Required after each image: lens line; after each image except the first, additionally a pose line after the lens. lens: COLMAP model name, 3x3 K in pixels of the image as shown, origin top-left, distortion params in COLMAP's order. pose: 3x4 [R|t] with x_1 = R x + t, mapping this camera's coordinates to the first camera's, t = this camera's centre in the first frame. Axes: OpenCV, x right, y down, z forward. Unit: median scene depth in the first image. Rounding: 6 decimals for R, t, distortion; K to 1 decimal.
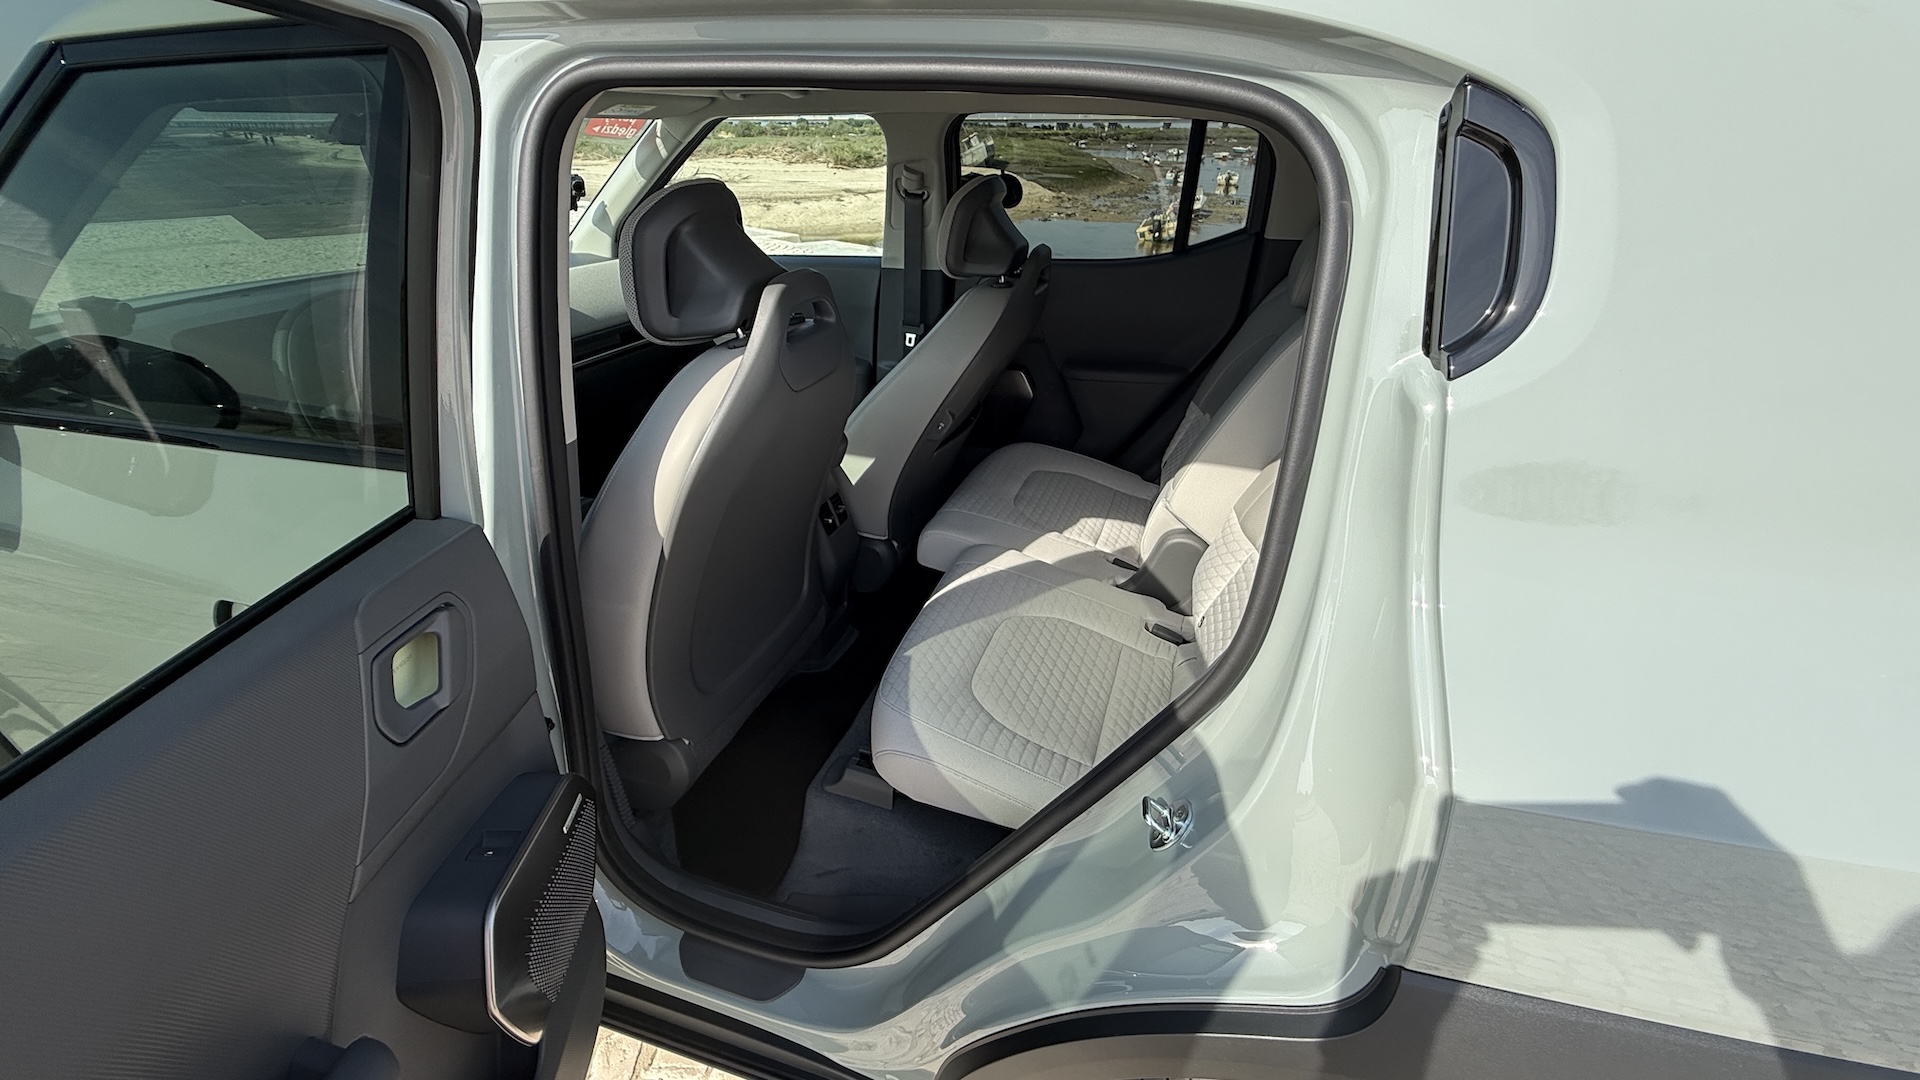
lens RADIAL K [[767.4, 0, 952.9], [0, 767.4, 544.4], [0, 0, 1]] dist [0.001849, -0.000283]
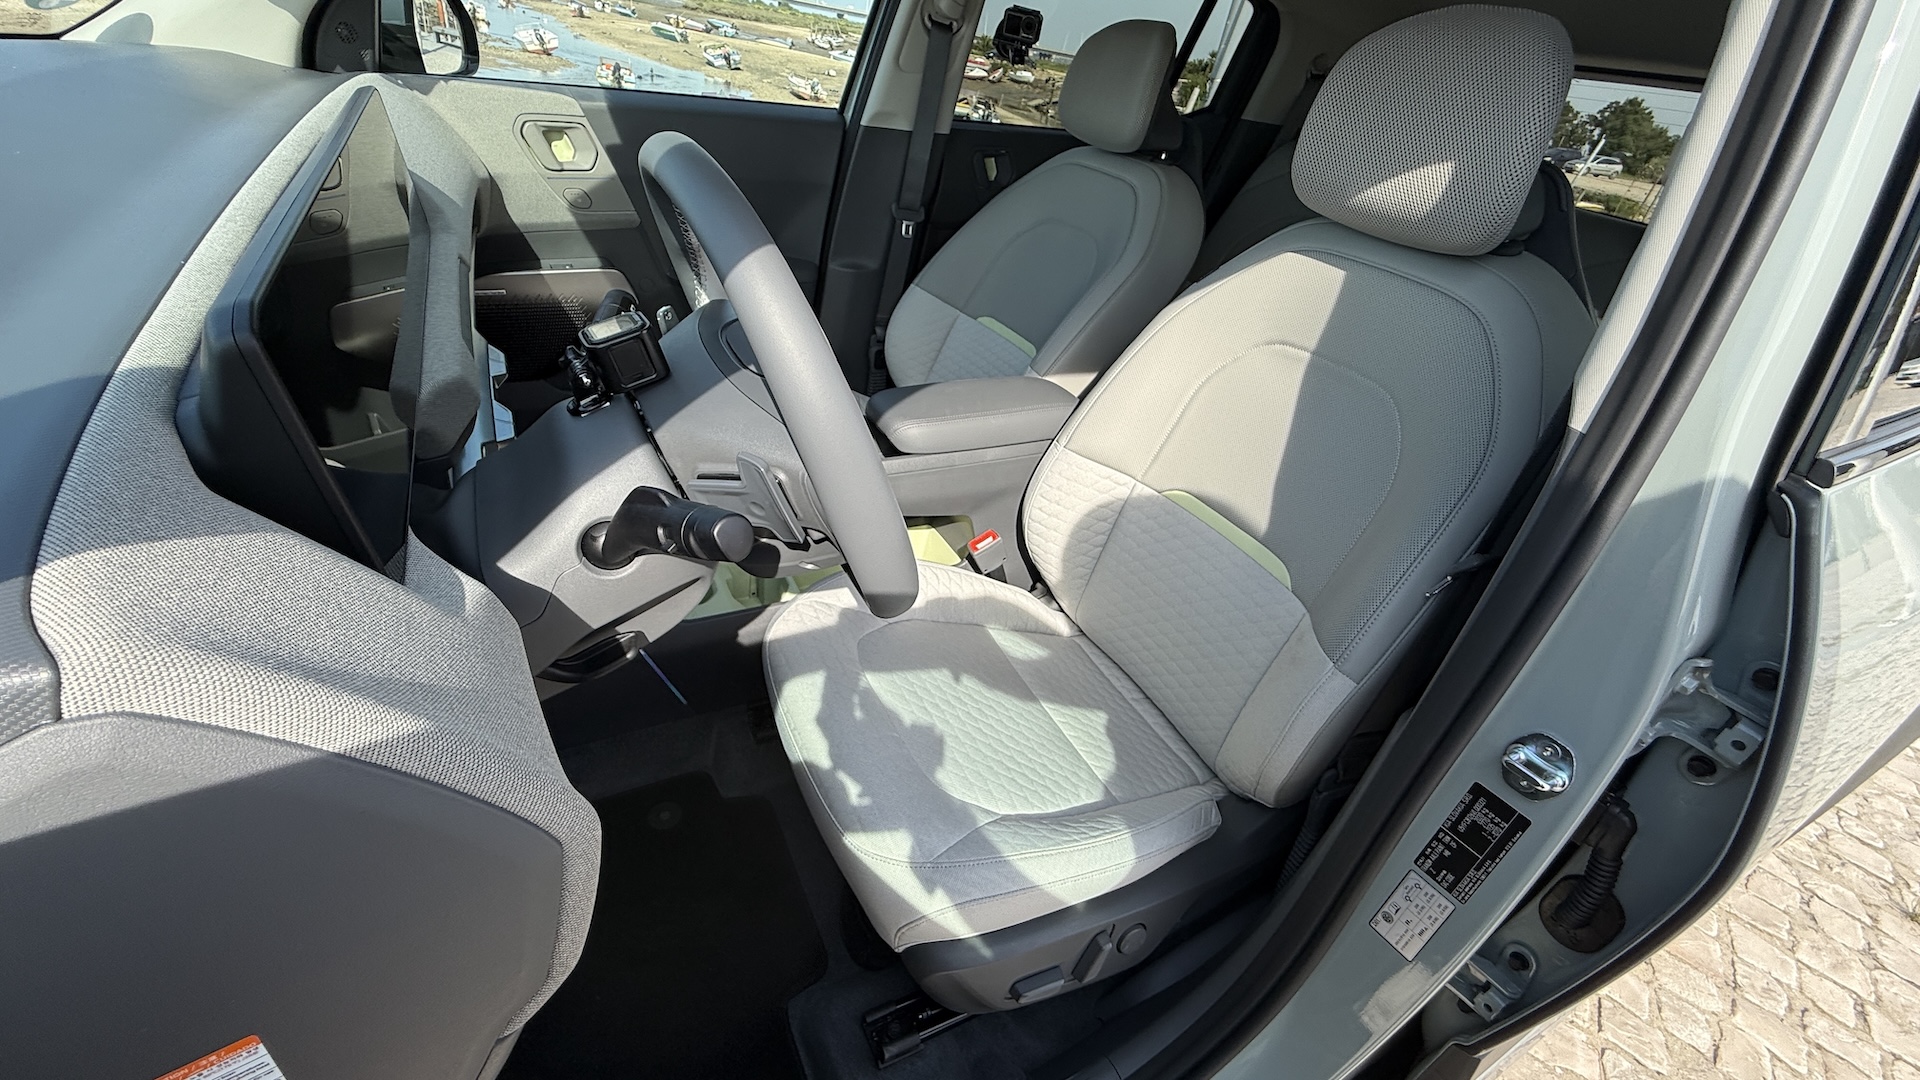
lens RADIAL K [[767.4, 0, 962.7], [0, 767.4, 540.9], [0, 0, 1]] dist [0.001849, -0.000283]
pose [[0.677030, -0.306117, 0.669270, -0.020723], [0.205106, 0.951842, 0.227879, -0.004311], [-0.706797, -0.017009, 0.707212, 0.013277]]
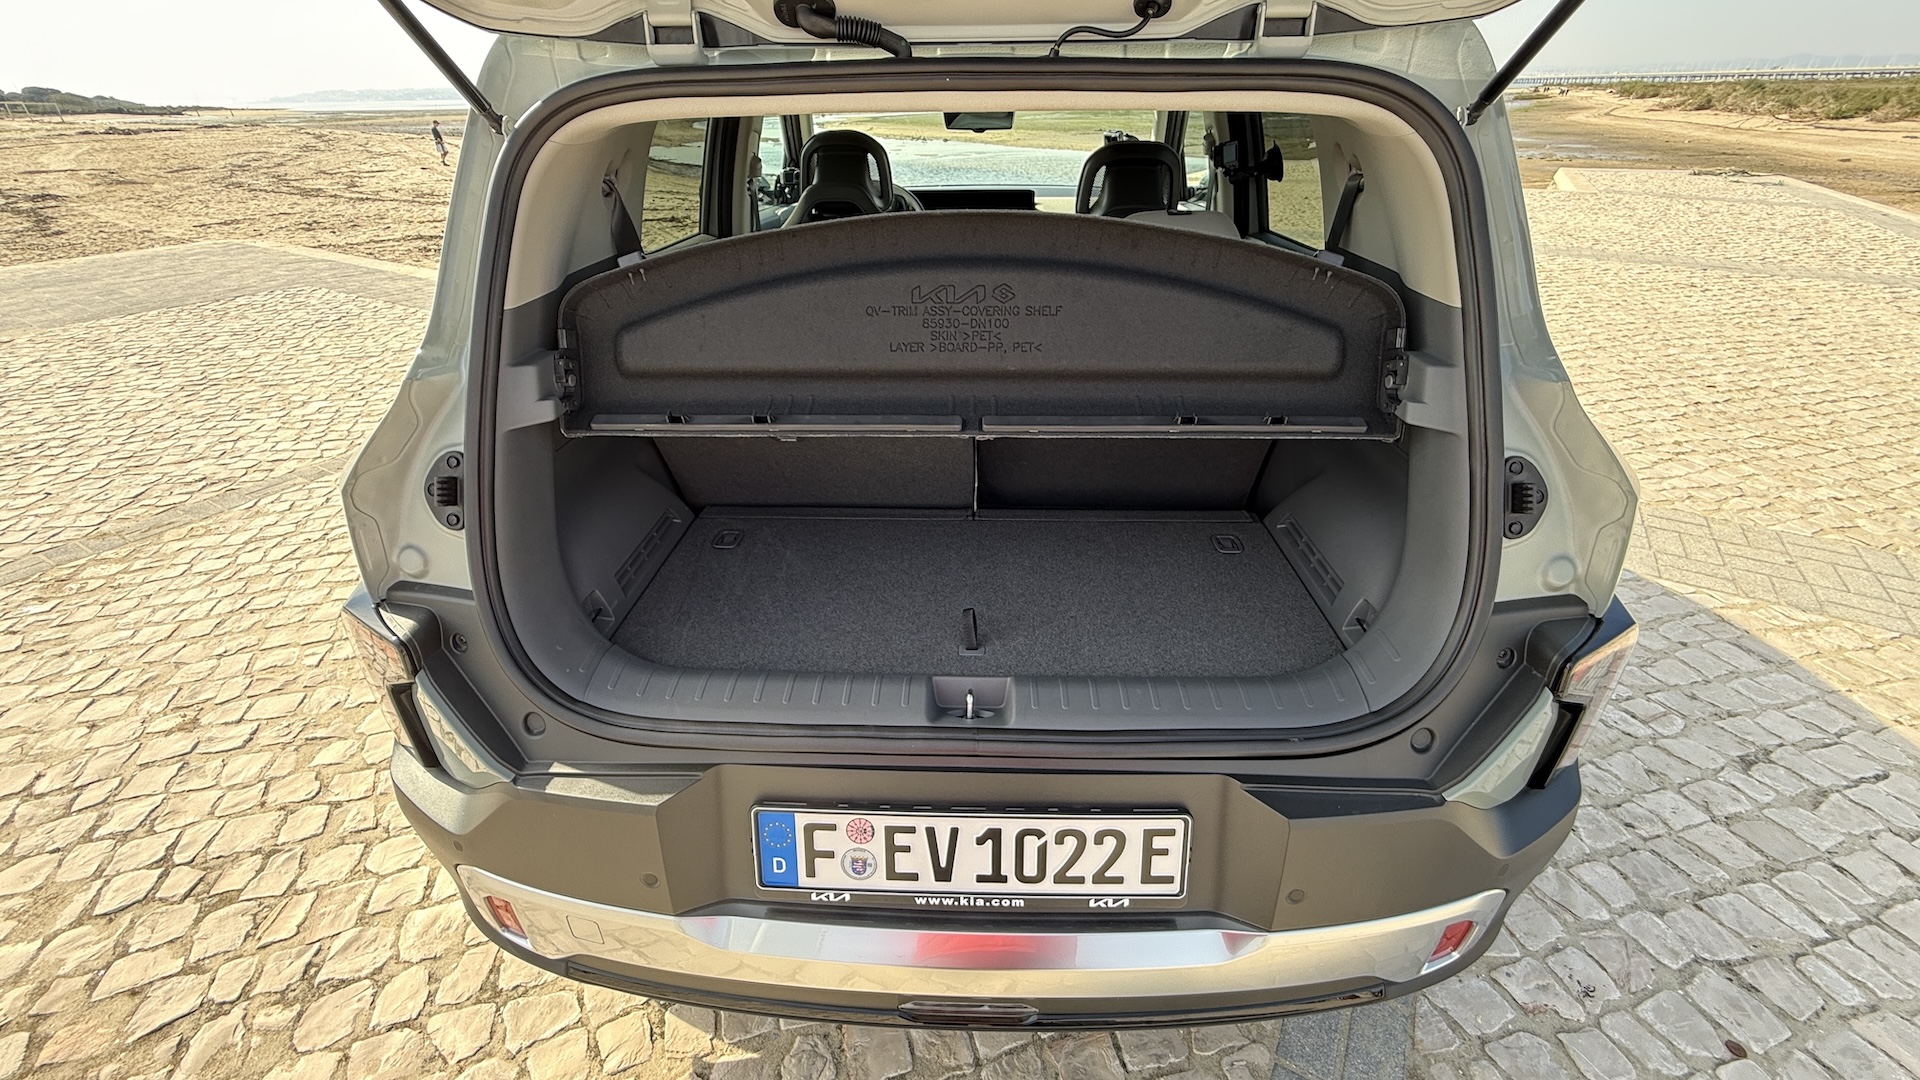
lens RADIAL K [[767.4, 0, 954.6], [0, 767.4, 534.3], [0, 0, 1]] dist [0.001849, -0.000283]
pose [[0.284057, 0.475209, -0.832759, 0.029936], [-0.446136, 0.834295, 0.323907, -0.006291], [0.848690, 0.279515, 0.448995, 0.010594]]
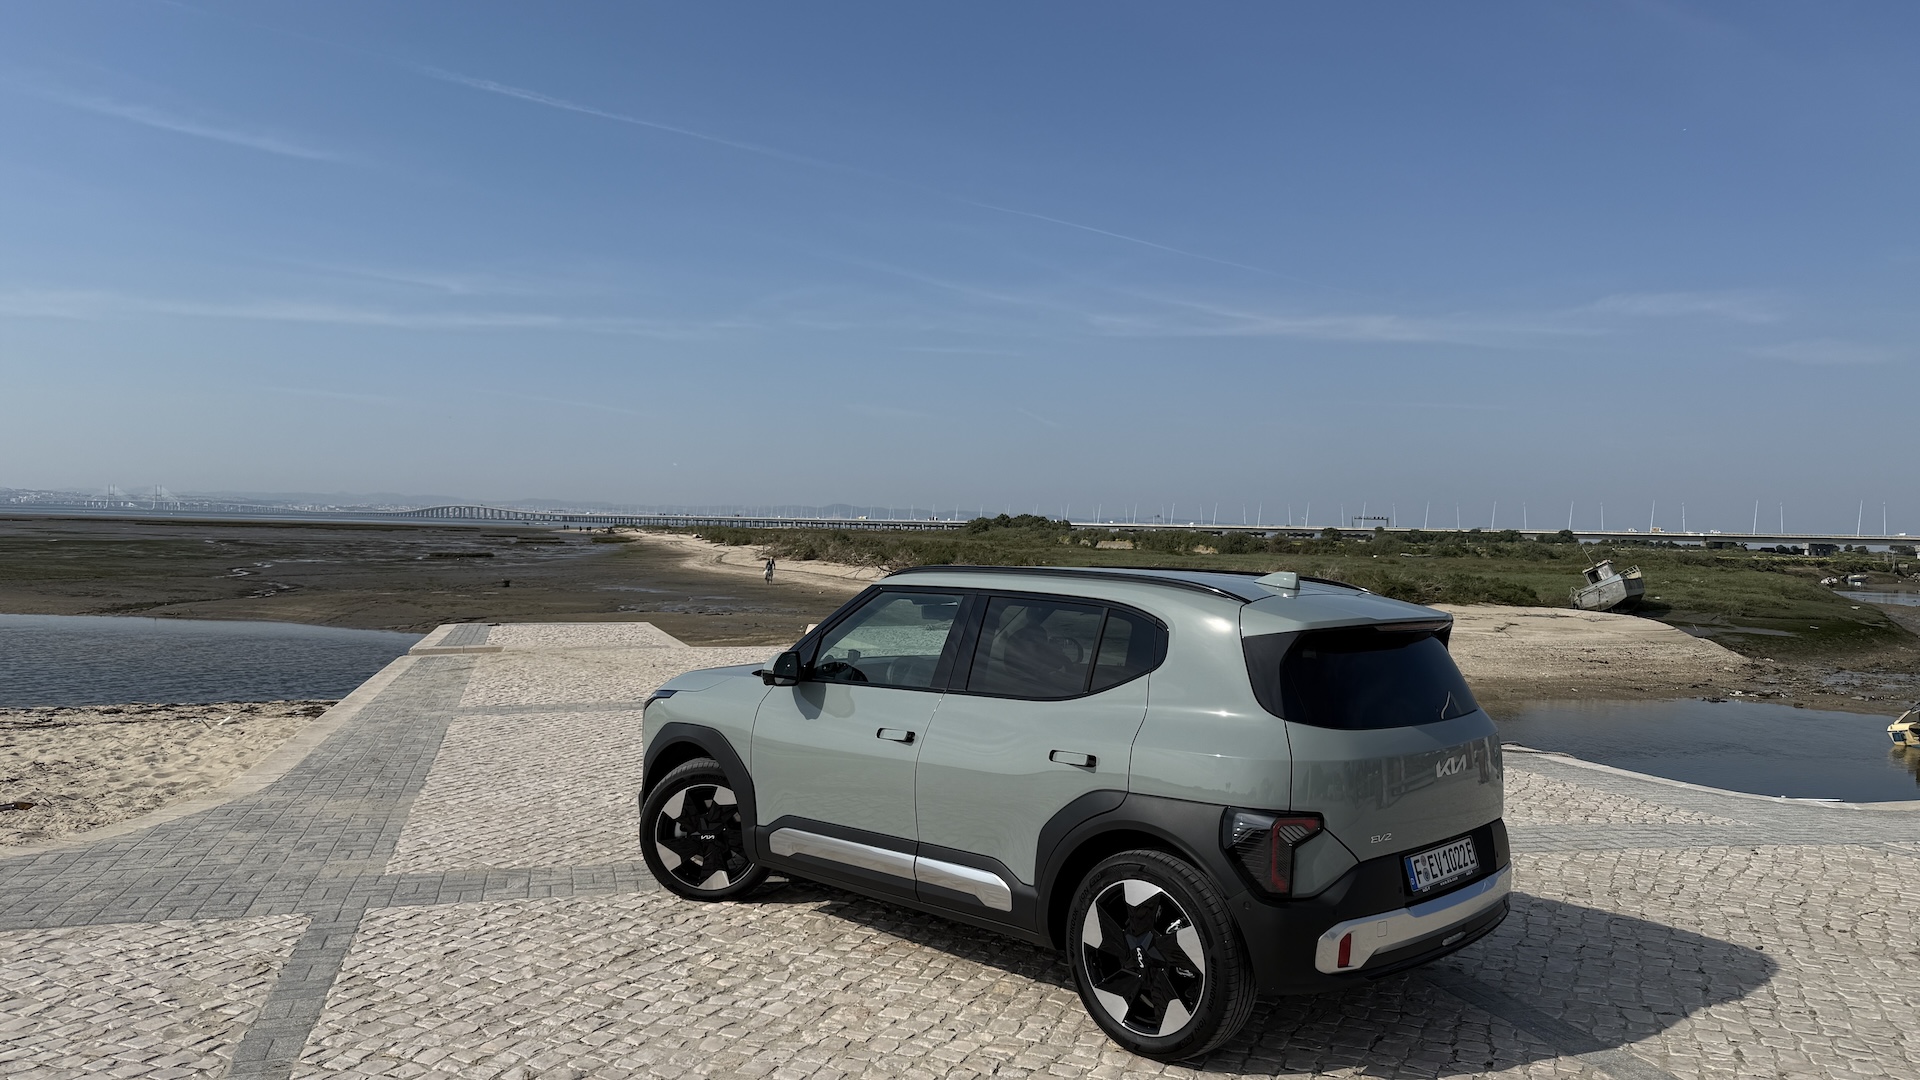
lens RADIAL K [[1355.3, 0, 945.5], [0, 1355.3, 526.9], [0, 0, 1]] dist [0.071364, -0.109500]
pose [[0.900673, 0.020933, -0.433993, 0.028147], [-0.228245, 0.872719, -0.431586, 0.026796], [0.369720, 0.487774, 0.790812, -0.060629]]
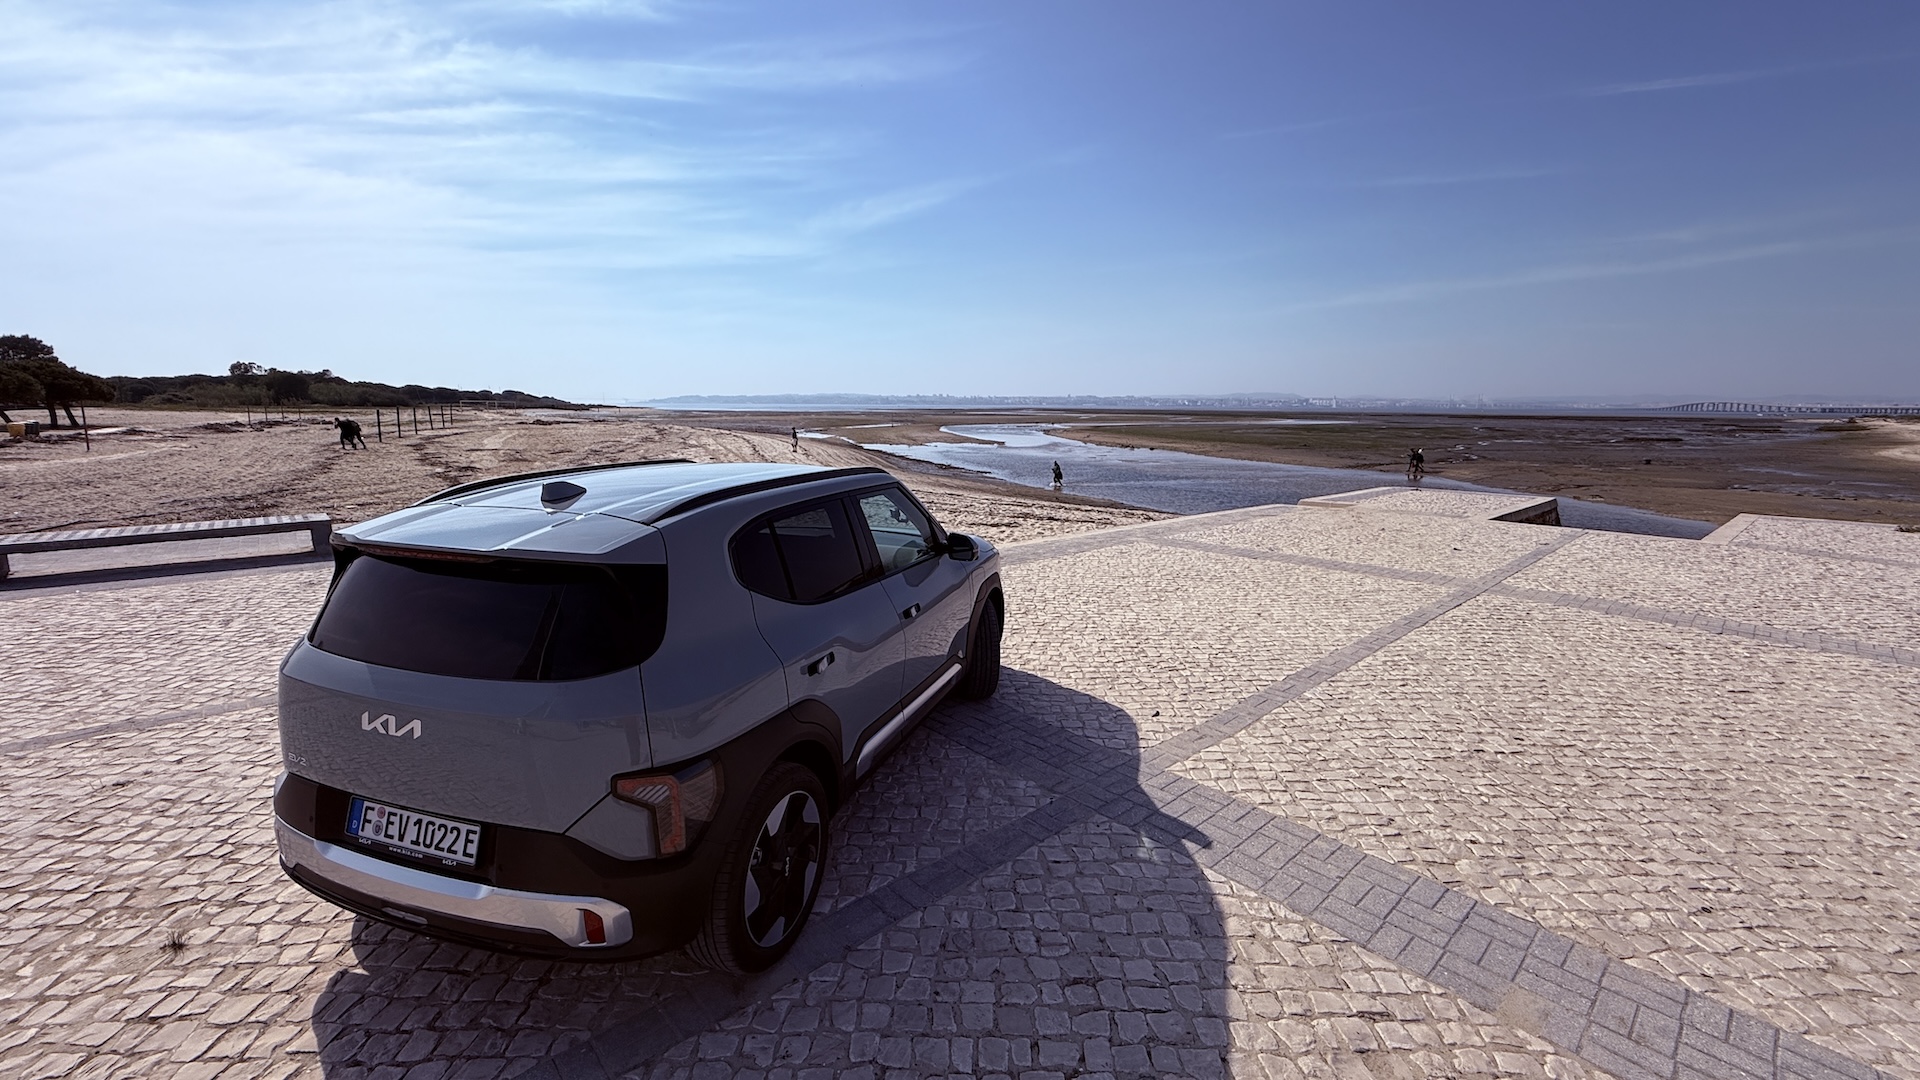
lens RADIAL K [[767.4, 0, 954.0], [0, 767.4, 537.5], [0, 0, 1]] dist [0.001849, -0.000283]
pose [[0.001469, 0.170559, -0.985346, 0.054506], [-0.484250, 0.862230, 0.148527, -0.026547], [0.874928, 0.476936, 0.083860, 0.032493]]
